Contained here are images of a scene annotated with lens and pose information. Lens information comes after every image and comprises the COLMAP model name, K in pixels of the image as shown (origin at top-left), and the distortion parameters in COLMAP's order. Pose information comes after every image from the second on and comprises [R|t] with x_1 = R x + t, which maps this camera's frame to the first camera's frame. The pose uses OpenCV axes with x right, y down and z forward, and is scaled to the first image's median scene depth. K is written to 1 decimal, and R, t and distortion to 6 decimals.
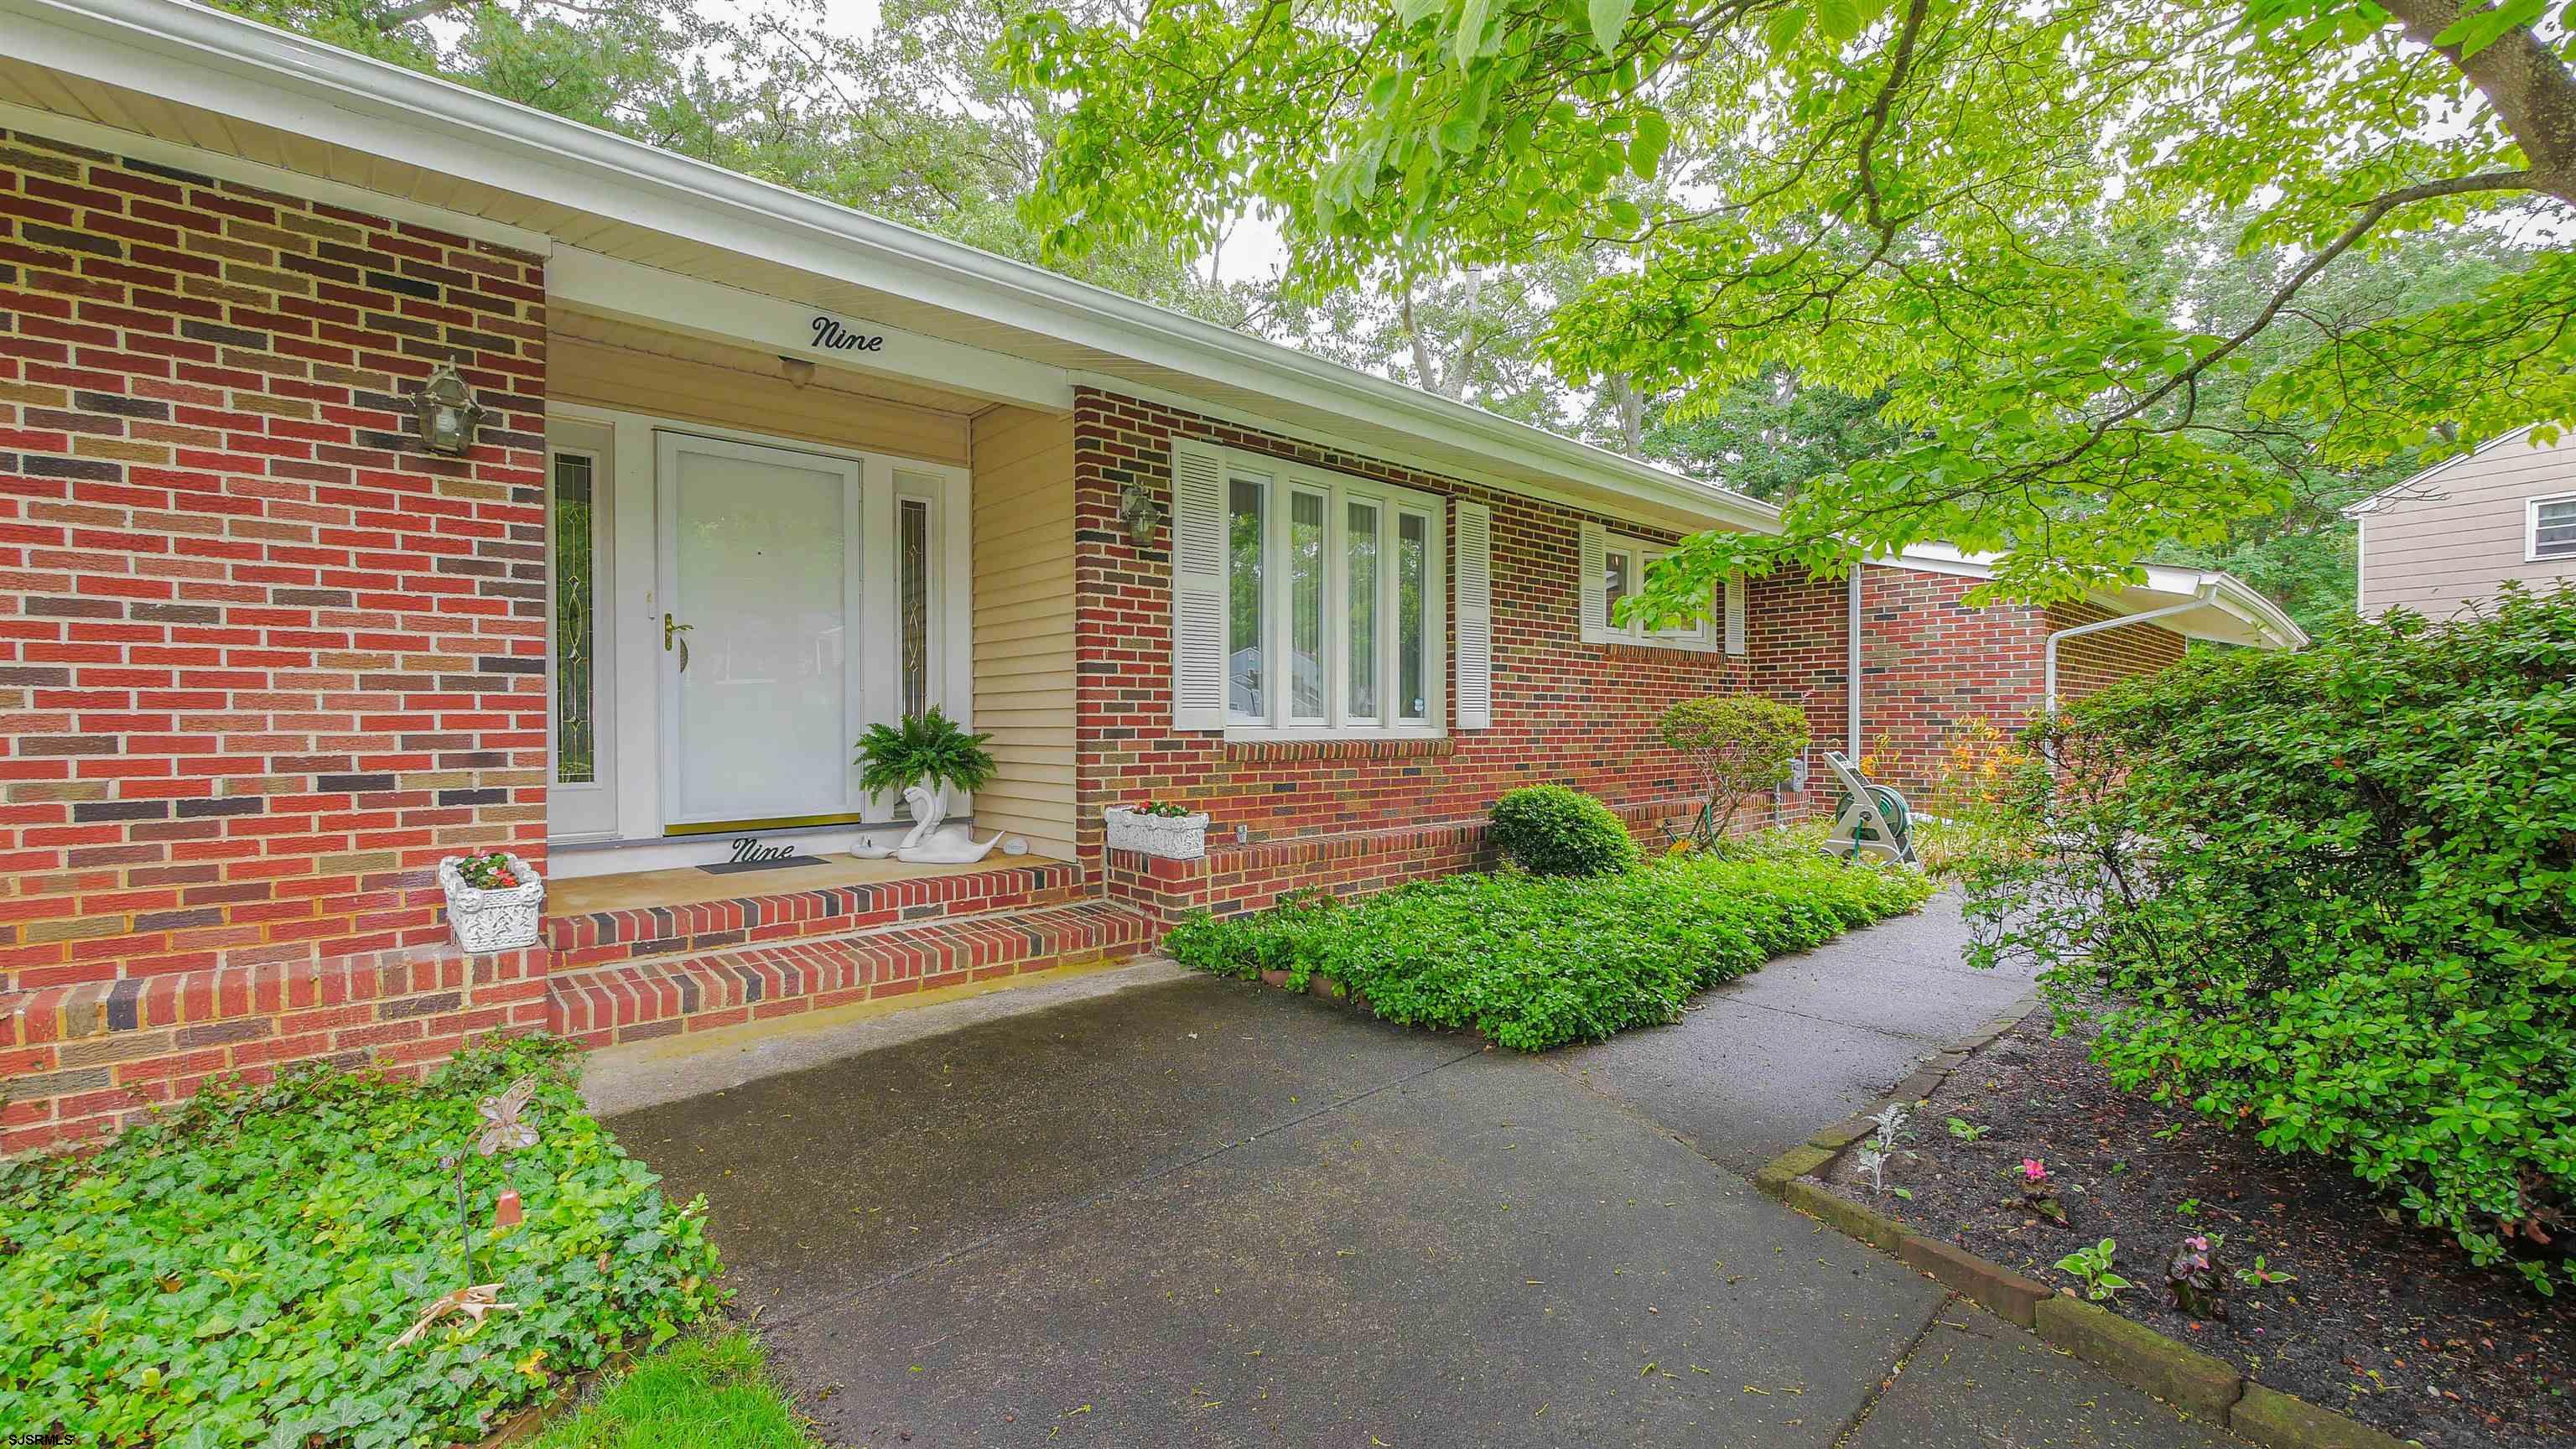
lens RADIAL K [[1079.3, 0, 1287.6], [0, 1079.3, 737.9], [0, 0, 1]] dist [-0.003136, -0.000119]
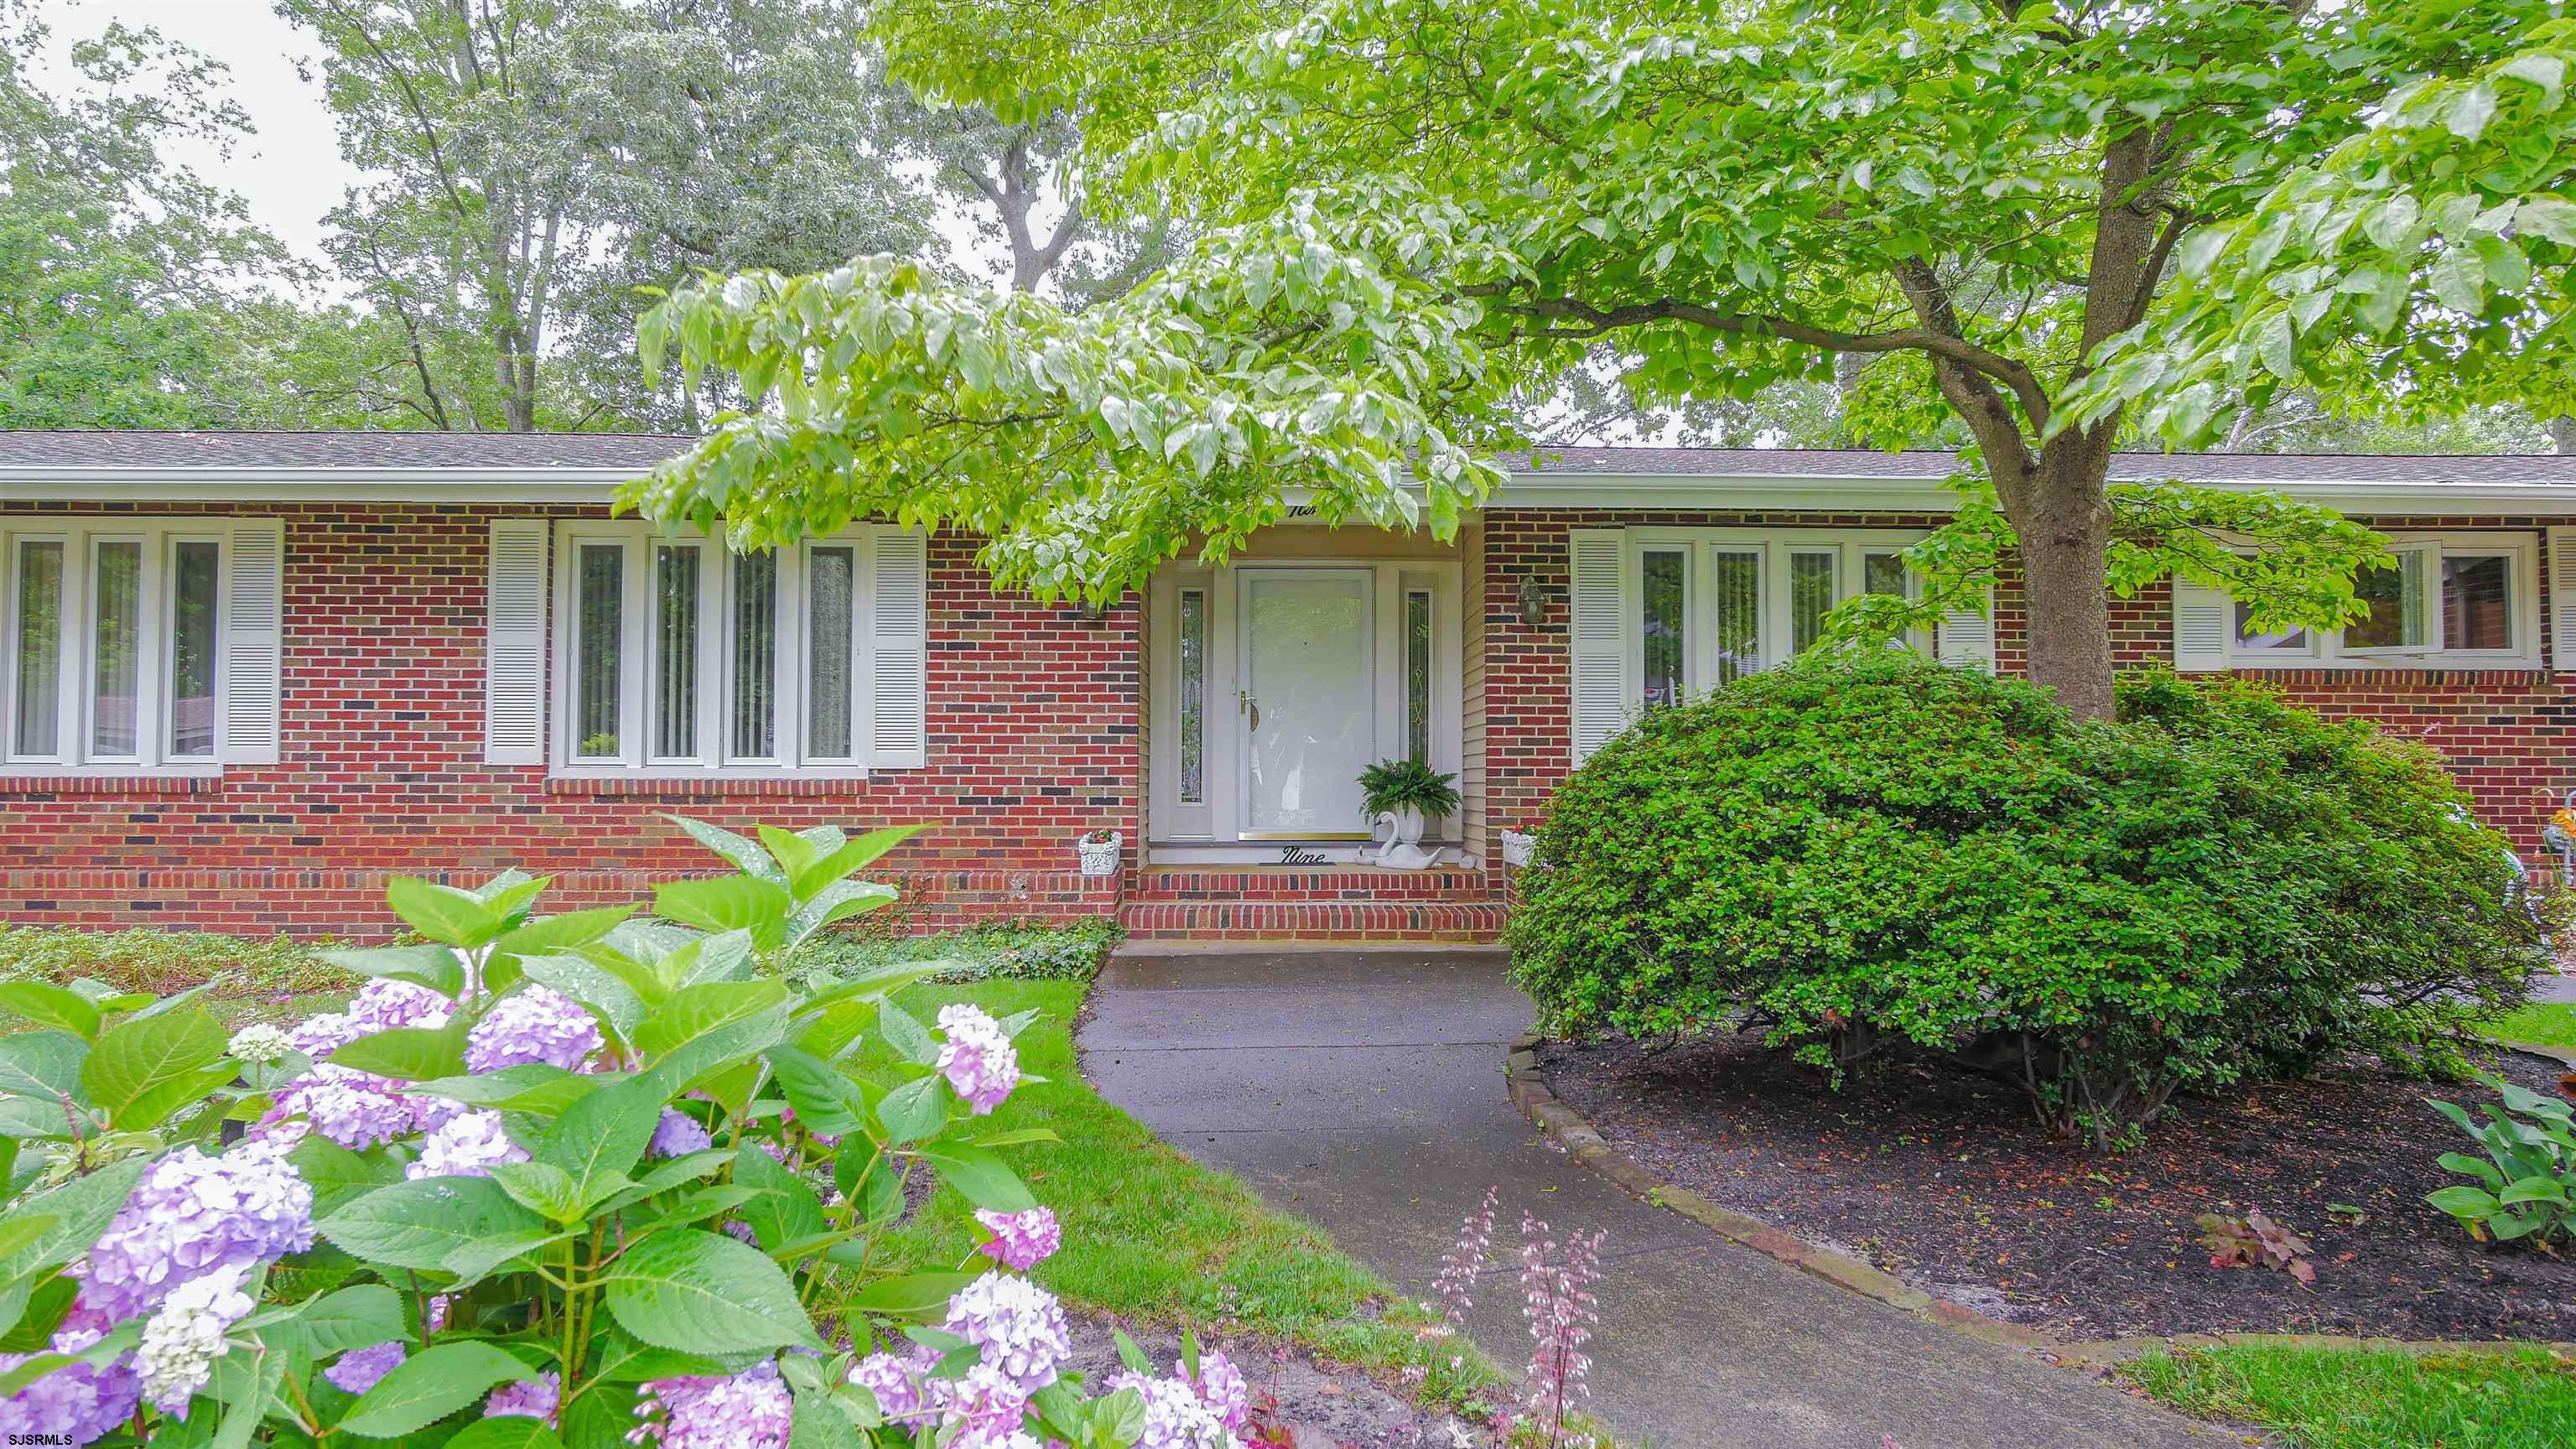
lens RADIAL K [[1644.8, 0, 1286.8], [0, 1644.8, 719.8], [0, 0, 1]] dist [-0.000667, -0.000723]
pose [[0.756006, -0.020145, -0.654254, 0.909502], [-0.015209, 0.998716, -0.048326, 0.032121], [0.654388, 0.046485, 0.754729, -0.636704]]
